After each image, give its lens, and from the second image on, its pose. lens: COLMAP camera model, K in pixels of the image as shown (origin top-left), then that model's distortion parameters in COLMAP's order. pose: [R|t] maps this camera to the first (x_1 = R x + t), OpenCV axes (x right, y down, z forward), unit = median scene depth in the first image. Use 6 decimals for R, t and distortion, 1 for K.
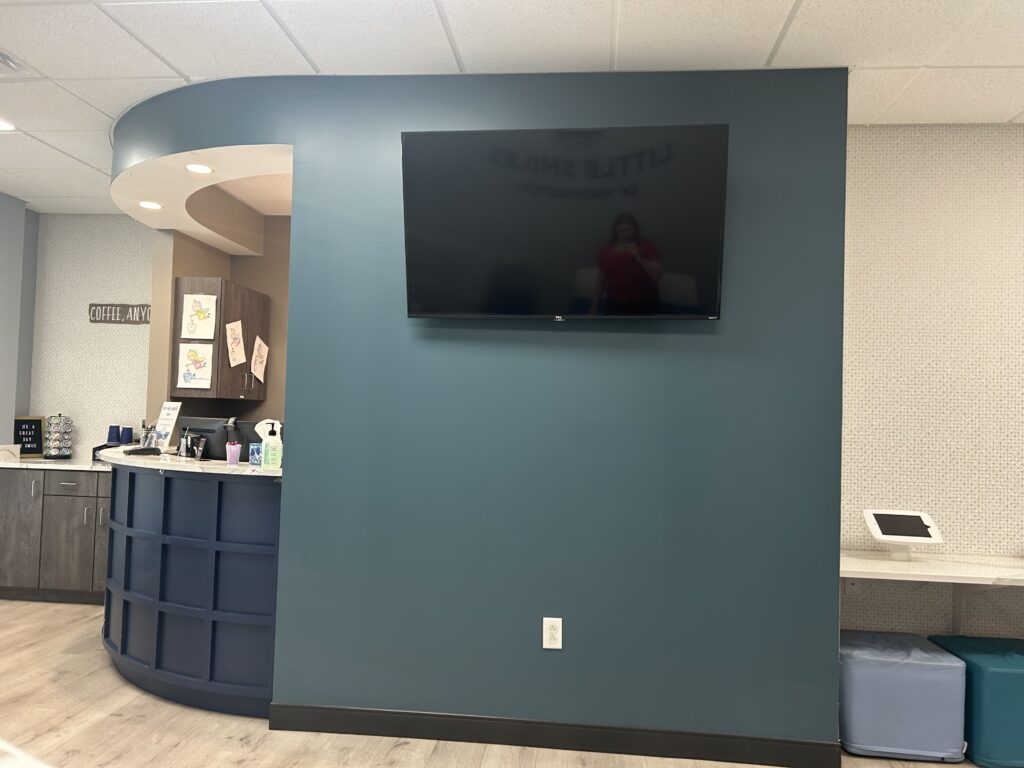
lens RADIAL K [[771.3, 0, 512.0], [0, 771.3, 384.0], [0, 0, 1]] dist [0.065093, -0.069093]
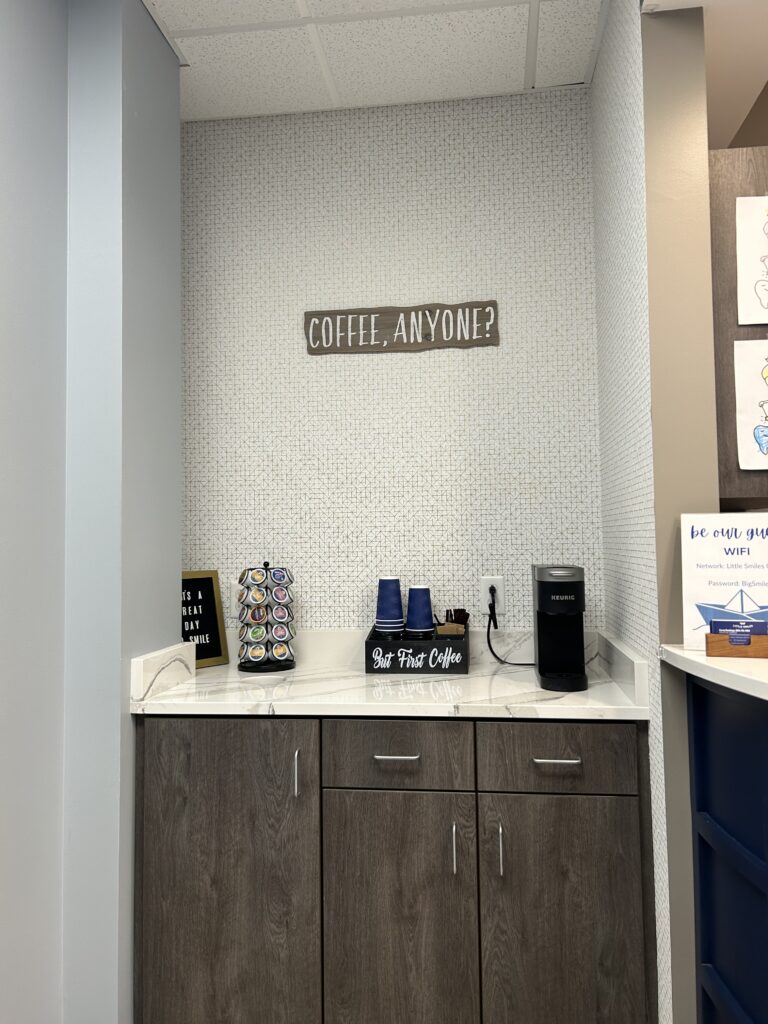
lens RADIAL K [[771.3, 0, 384.0], [0, 771.3, 512.0], [0, 0, 1]] dist [0.065093, -0.069093]
pose [[0.998920, -0.041197, -0.021481, -0.567509], [0.041008, 0.999117, -0.009175, 0.018898], [0.021840, 0.008284, 0.999727, 0.651756]]
